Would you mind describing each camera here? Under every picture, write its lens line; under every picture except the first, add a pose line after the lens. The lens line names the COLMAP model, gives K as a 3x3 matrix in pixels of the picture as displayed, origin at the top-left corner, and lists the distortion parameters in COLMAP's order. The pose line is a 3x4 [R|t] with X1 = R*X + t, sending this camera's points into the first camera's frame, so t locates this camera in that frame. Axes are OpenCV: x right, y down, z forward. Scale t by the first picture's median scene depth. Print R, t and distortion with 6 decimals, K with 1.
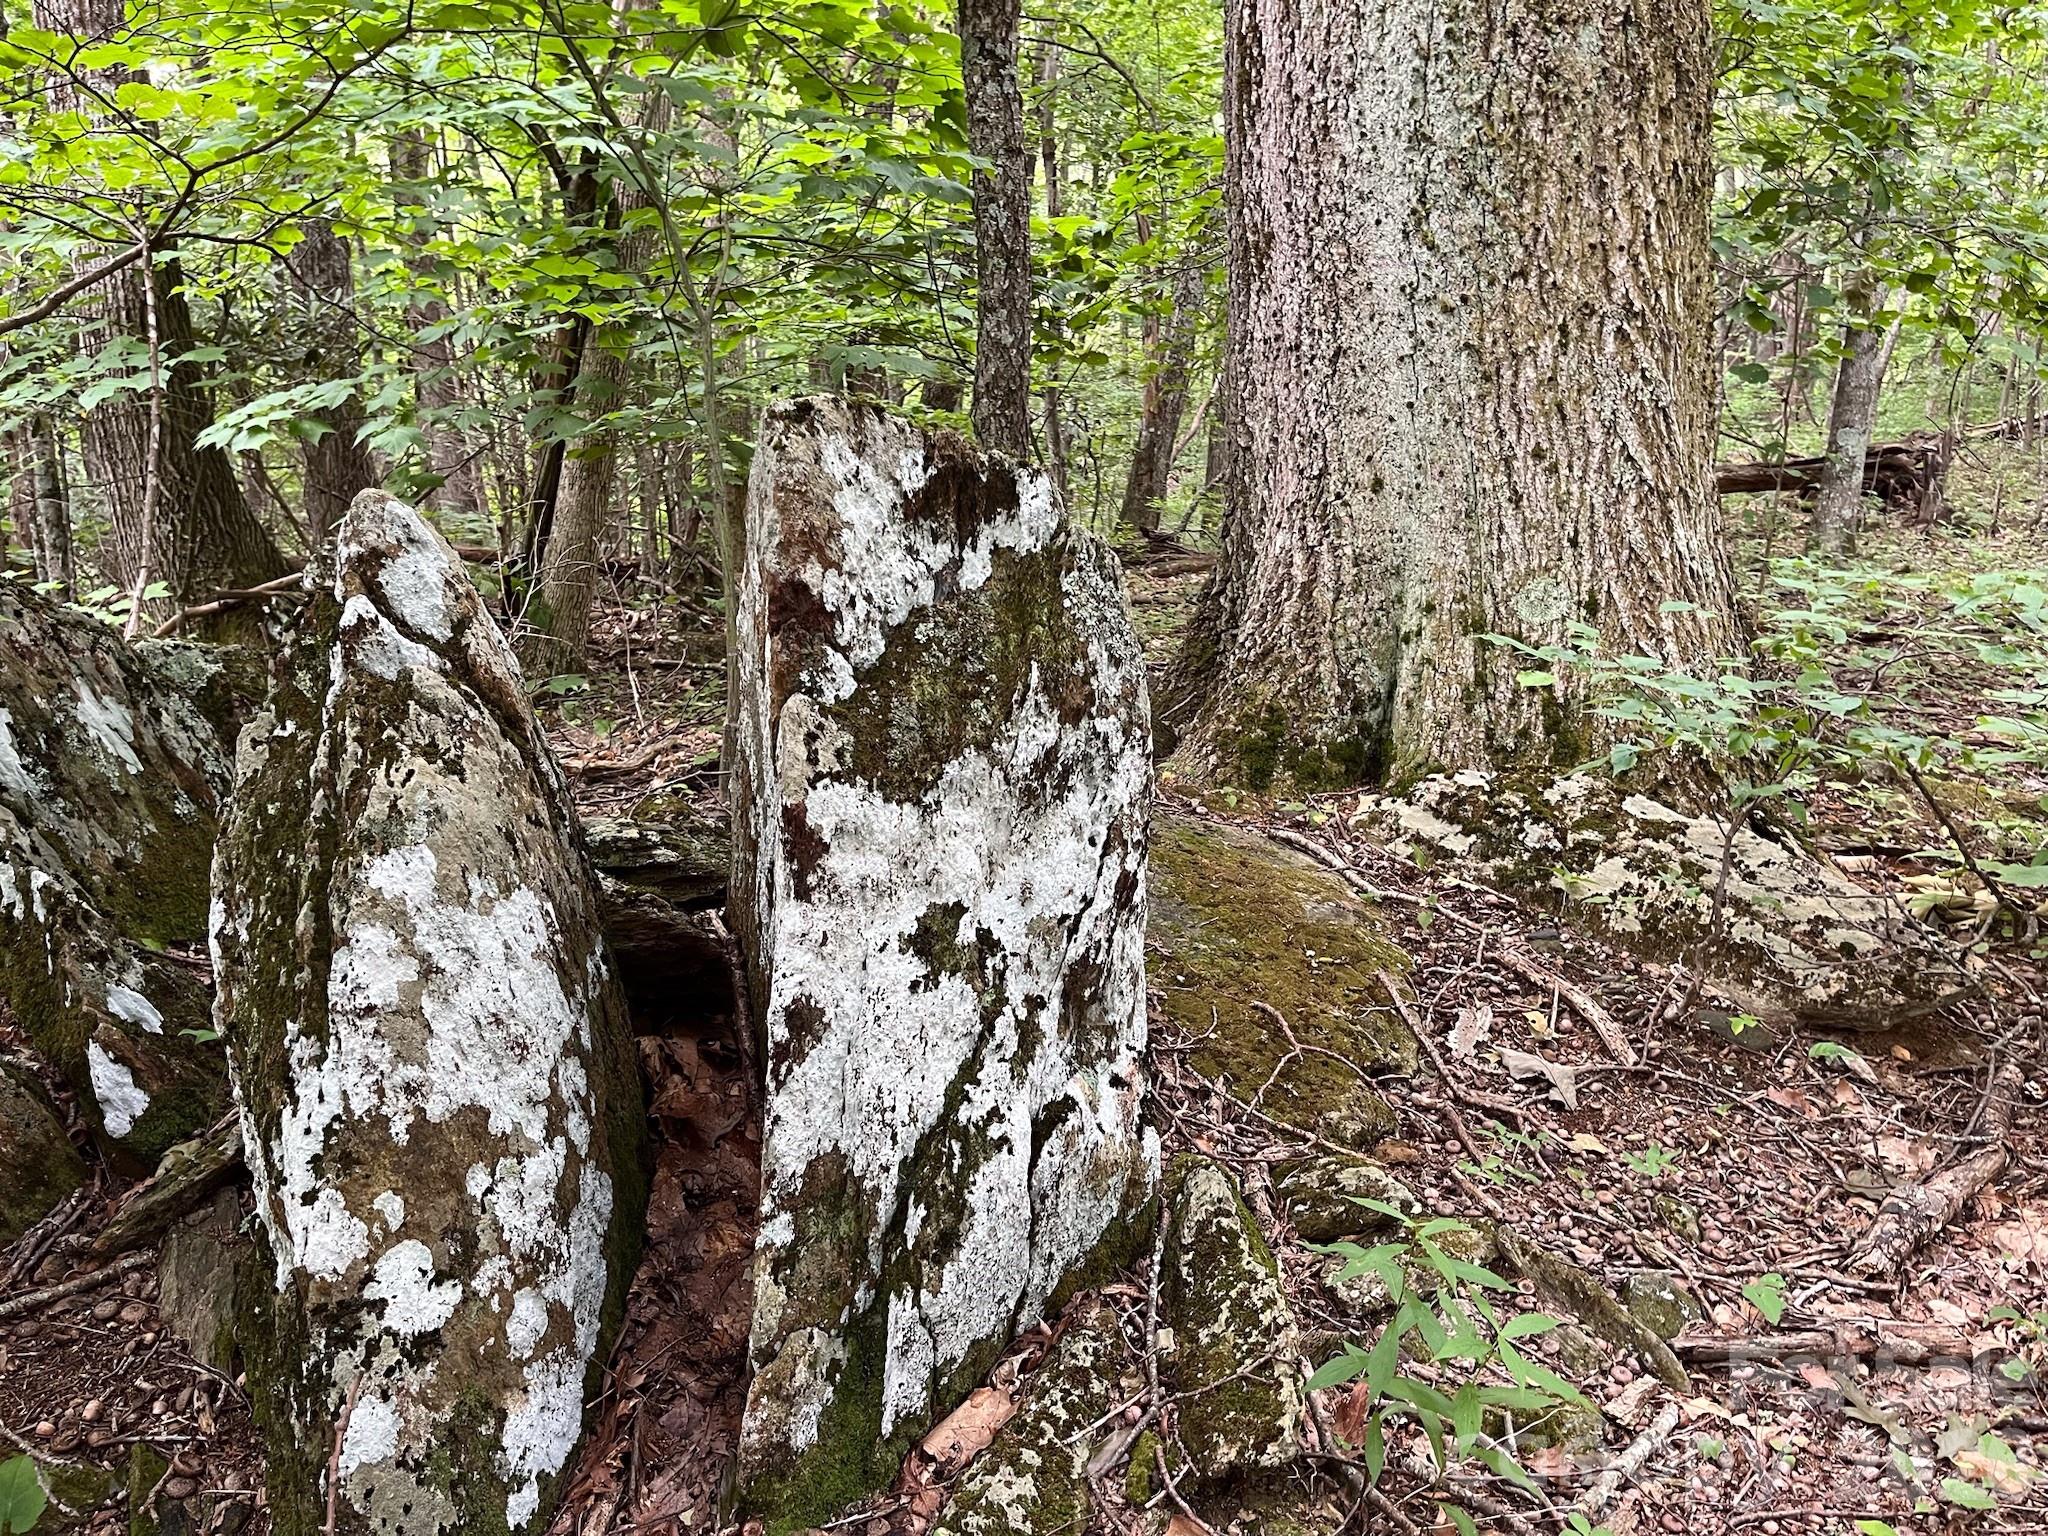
lens RADIAL K [[1546.1, 0, 1031.5], [0, 1546.1, 764.5], [0, 0, 1]] dist [0.014172, -0.004153]
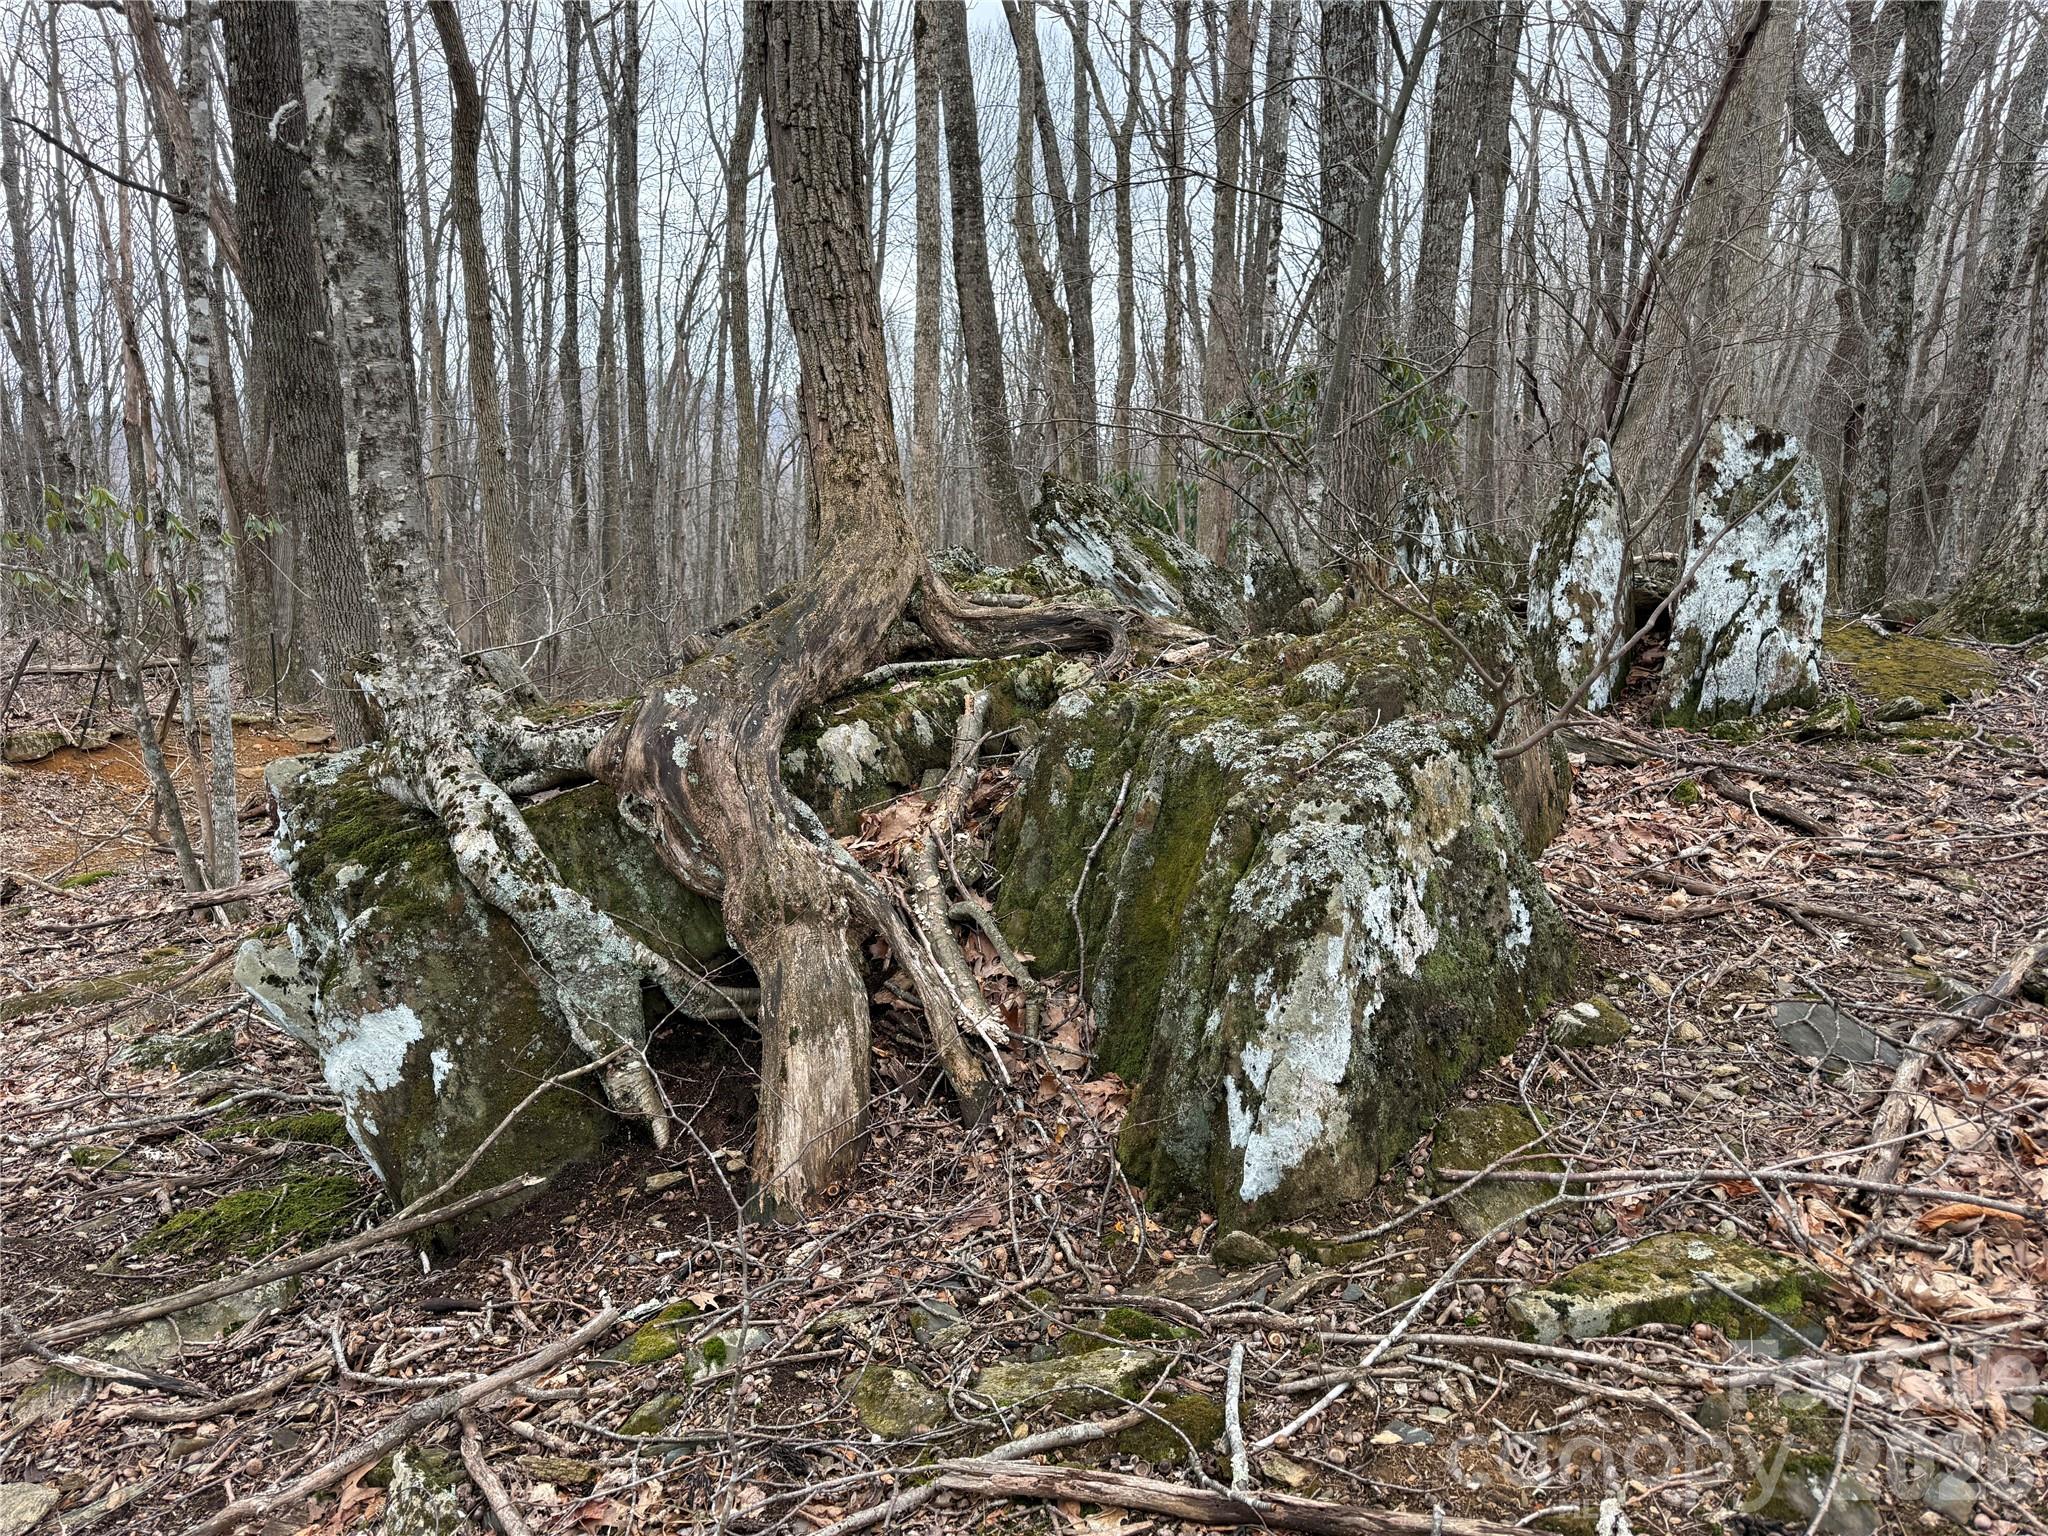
lens RADIAL K [[1431.2, 0, 1028.0], [0, 1431.2, 777.4], [0, 0, 1]] dist [0.009898, 0.000129]
pose [[0.803002, 0.133262, -0.580887, 0.600917], [-0.148634, 0.988662, 0.021343, 0.750546], [0.577145, 0.069201, 0.813705, -2.535413]]
